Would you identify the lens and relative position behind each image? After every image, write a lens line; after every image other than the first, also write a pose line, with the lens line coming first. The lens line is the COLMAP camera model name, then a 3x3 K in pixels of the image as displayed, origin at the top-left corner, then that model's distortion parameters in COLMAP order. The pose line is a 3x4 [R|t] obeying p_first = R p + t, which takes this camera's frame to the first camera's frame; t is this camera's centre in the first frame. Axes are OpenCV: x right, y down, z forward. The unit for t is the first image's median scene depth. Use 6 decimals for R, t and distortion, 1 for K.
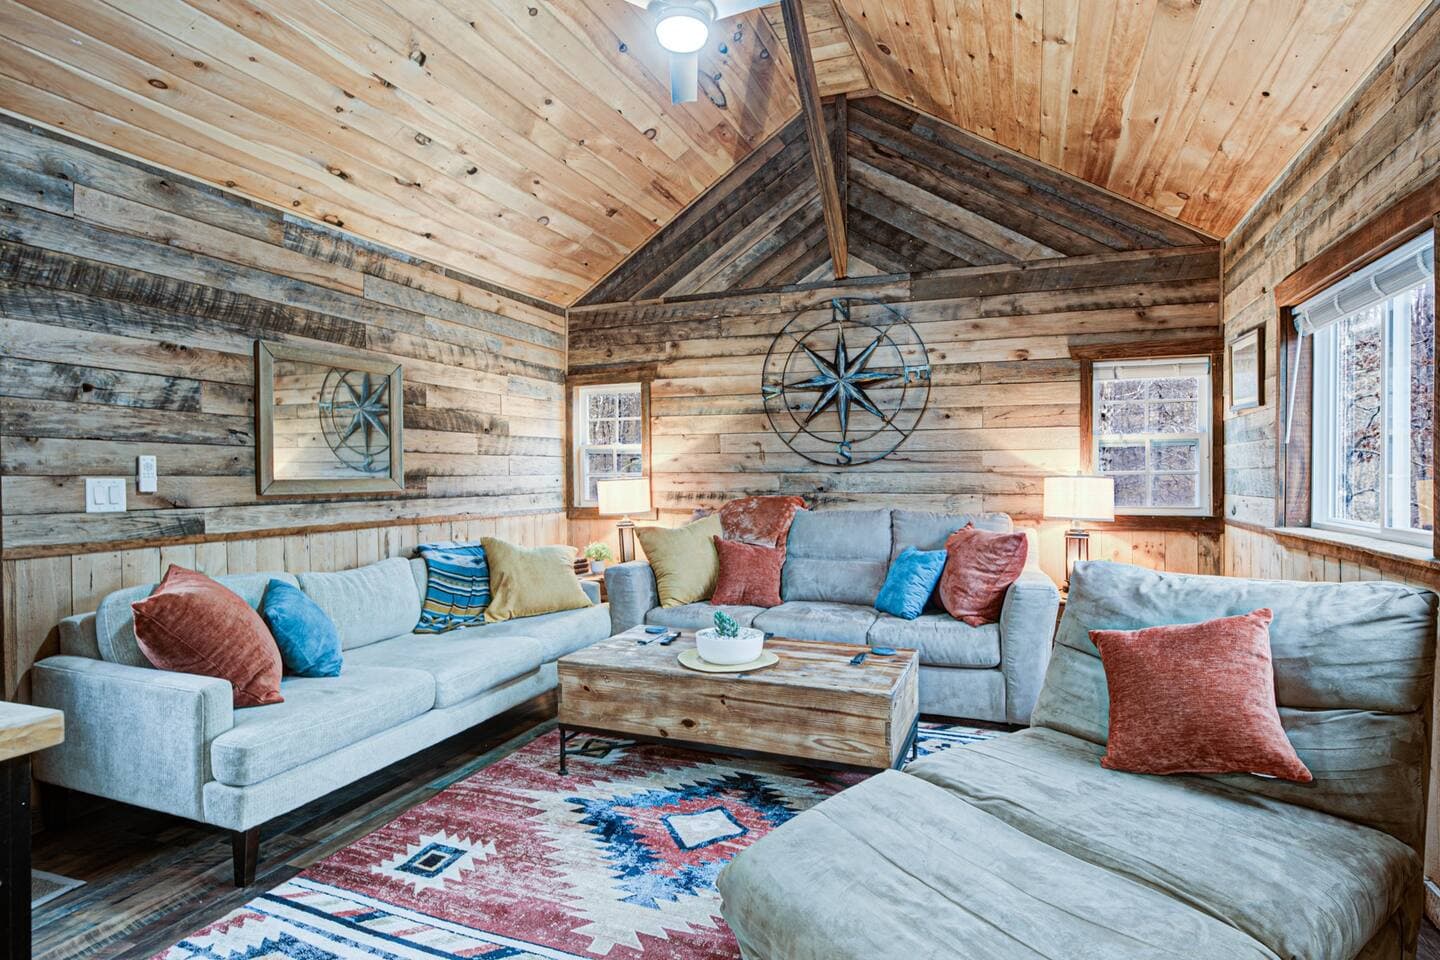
lens RADIAL K [[821.8, 0, 720.0], [0, 821.8, 480.0], [0, 0, 1]] dist [0.001425, 0.000394]
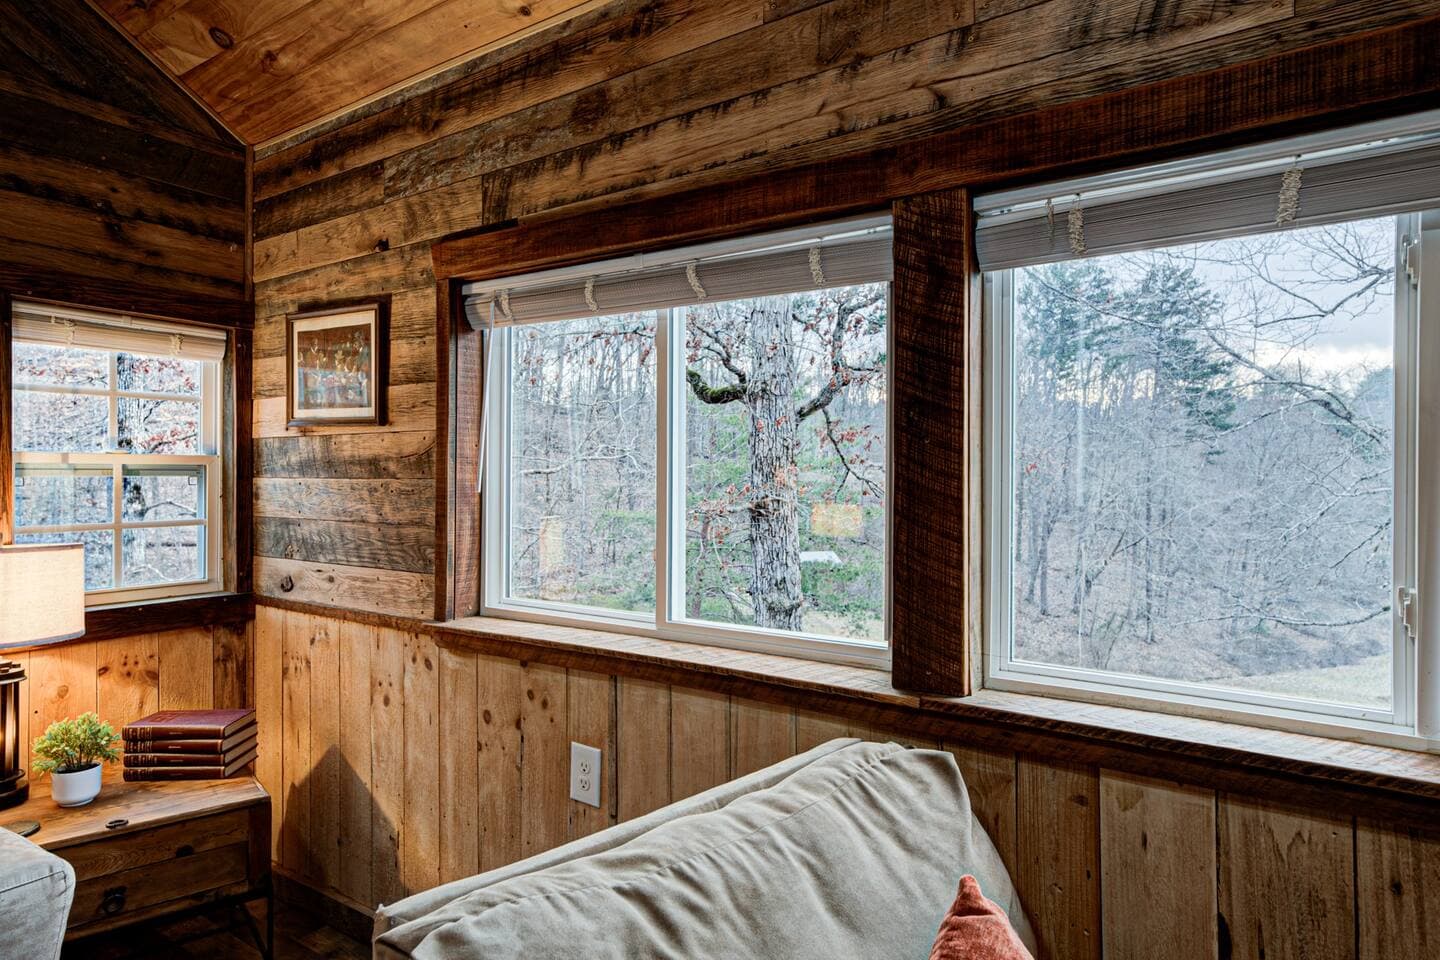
lens RADIAL K [[821.8, 0, 720.0], [0, 821.8, 480.0], [0, 0, 1]] dist [0.001425, 0.000394]
pose [[0.209421, -0.004579, 0.977815, 0.078157], [-0.002157, 0.999984, 0.005144, -0.044533], [-0.977823, -0.003186, 0.209408, 0.520585]]
